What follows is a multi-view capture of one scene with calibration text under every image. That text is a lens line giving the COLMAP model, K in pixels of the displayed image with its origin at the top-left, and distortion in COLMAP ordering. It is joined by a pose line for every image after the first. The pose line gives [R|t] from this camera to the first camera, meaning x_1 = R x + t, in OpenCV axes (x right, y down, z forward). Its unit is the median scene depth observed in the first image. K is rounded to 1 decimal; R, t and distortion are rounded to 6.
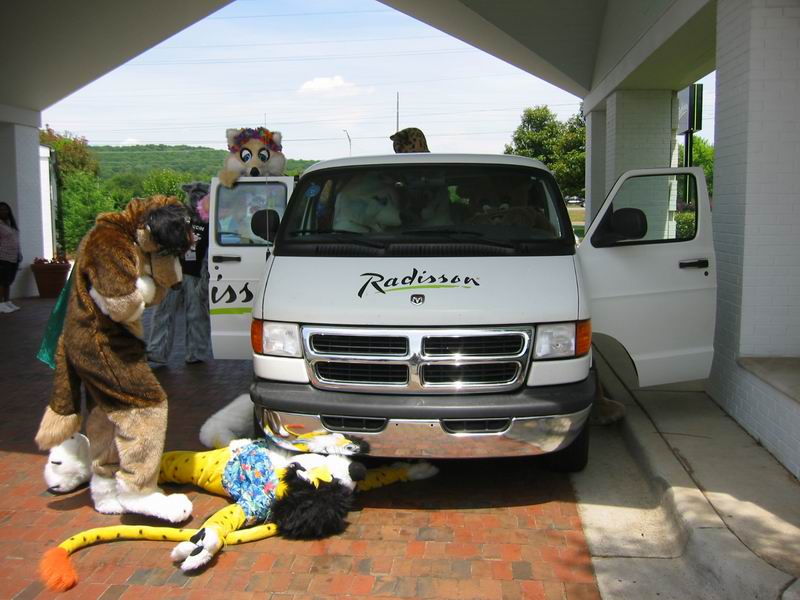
lens RADIAL K [[819.2, 0, 400.0], [0, 819.2, 300.0], [0, 0, 1]] dist [-0.001323, -0.204957]
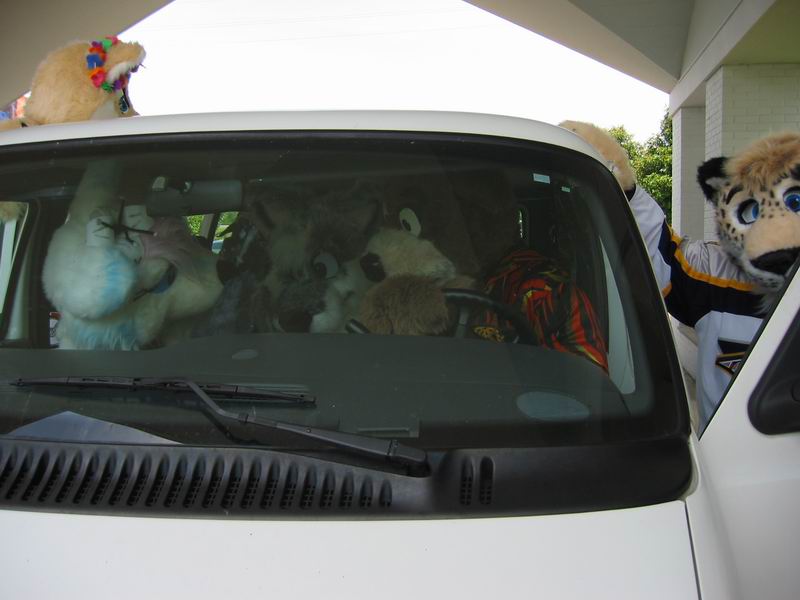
lens RADIAL K [[819.2, 0, 400.0], [0, 819.2, 300.0], [0, 0, 1]] dist [-0.001323, -0.204957]
pose [[0.995818, 0.002030, -0.091338, 0.145266], [-0.005163, 0.999406, -0.034078, -0.099576], [0.091215, 0.034407, 0.995237, 0.735308]]
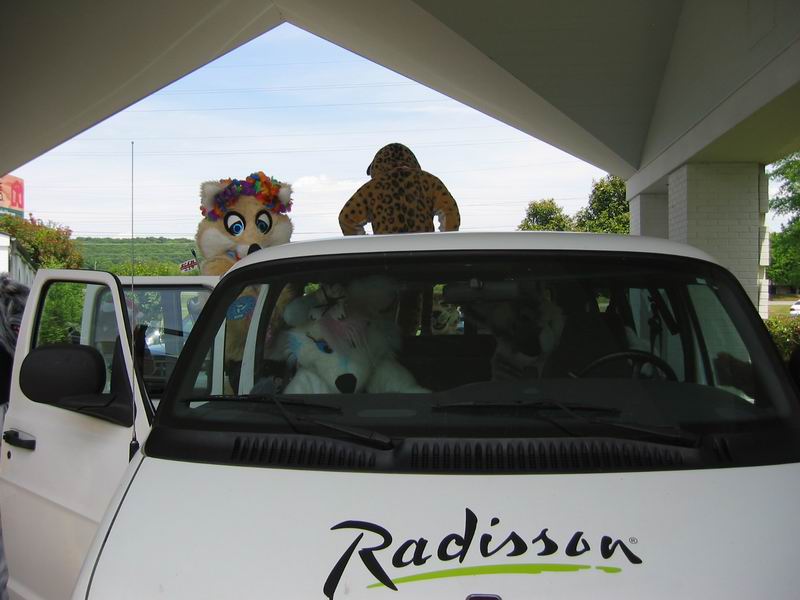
lens RADIAL K [[819.2, 0, 400.0], [0, 819.2, 300.0], [0, 0, 1]] dist [-0.001323, -0.204957]
pose [[0.999981, 0.005827, 0.001965, -0.015657], [-0.005567, 0.993534, -0.113401, -0.086618], [-0.002613, 0.113388, 0.993547, 0.544753]]
